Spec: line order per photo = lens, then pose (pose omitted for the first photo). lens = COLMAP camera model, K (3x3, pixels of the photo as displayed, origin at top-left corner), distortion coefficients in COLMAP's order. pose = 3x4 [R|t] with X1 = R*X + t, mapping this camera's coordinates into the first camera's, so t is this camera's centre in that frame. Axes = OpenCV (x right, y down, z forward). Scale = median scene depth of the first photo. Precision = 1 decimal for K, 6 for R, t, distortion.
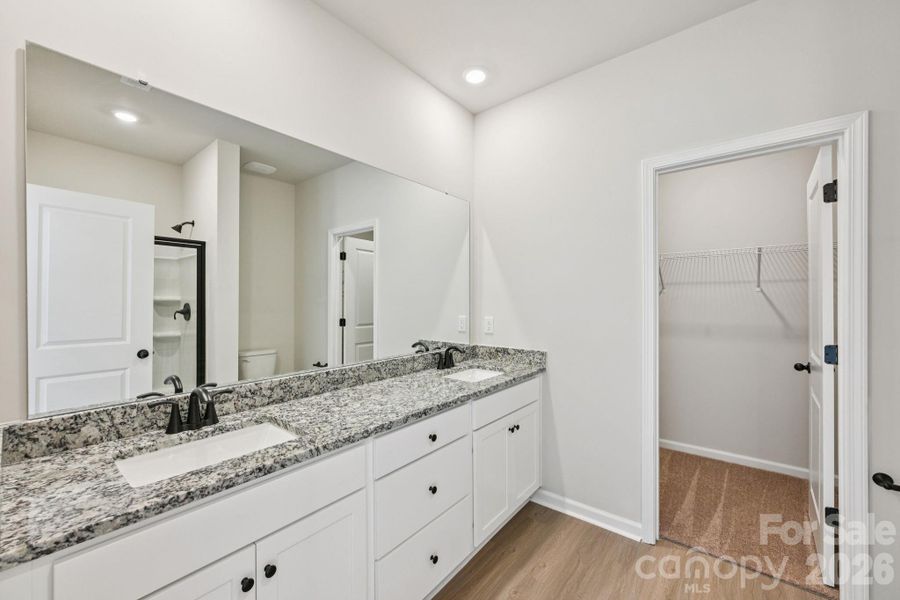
lens RADIAL K [[357.2, 0, 450.6], [0, 357.2, 301.1], [0, 0, 1]] dist [0.000968, -0.000040]
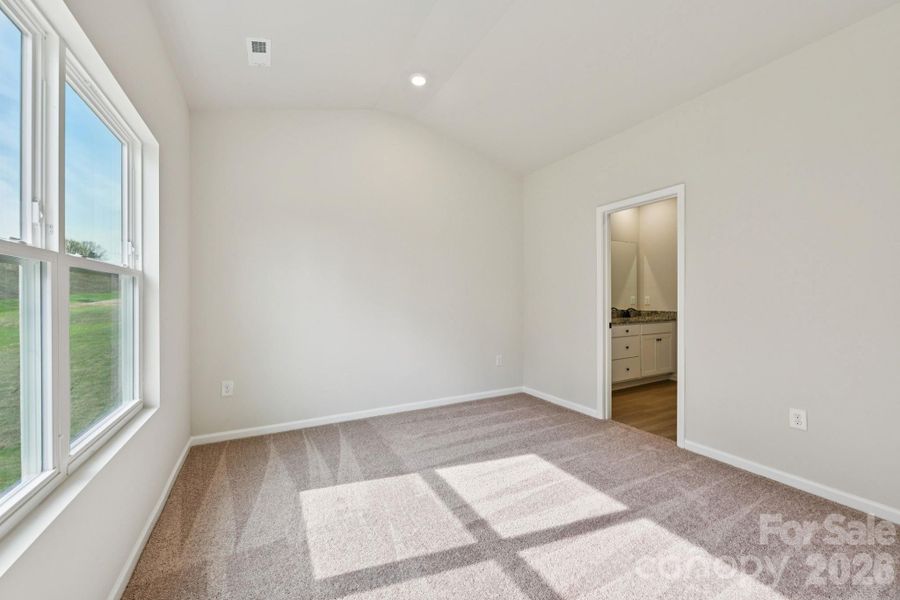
lens RADIAL K [[357.2, 0, 450.1], [0, 357.2, 297.0], [0, 0, 1]] dist [0.000968, -0.000040]
pose [[0.919143, -0.002966, -0.393913, -0.140144], [0.006482, 0.999950, 0.007597, 0.021293], [0.393871, -0.009536, 0.919116, -1.474958]]
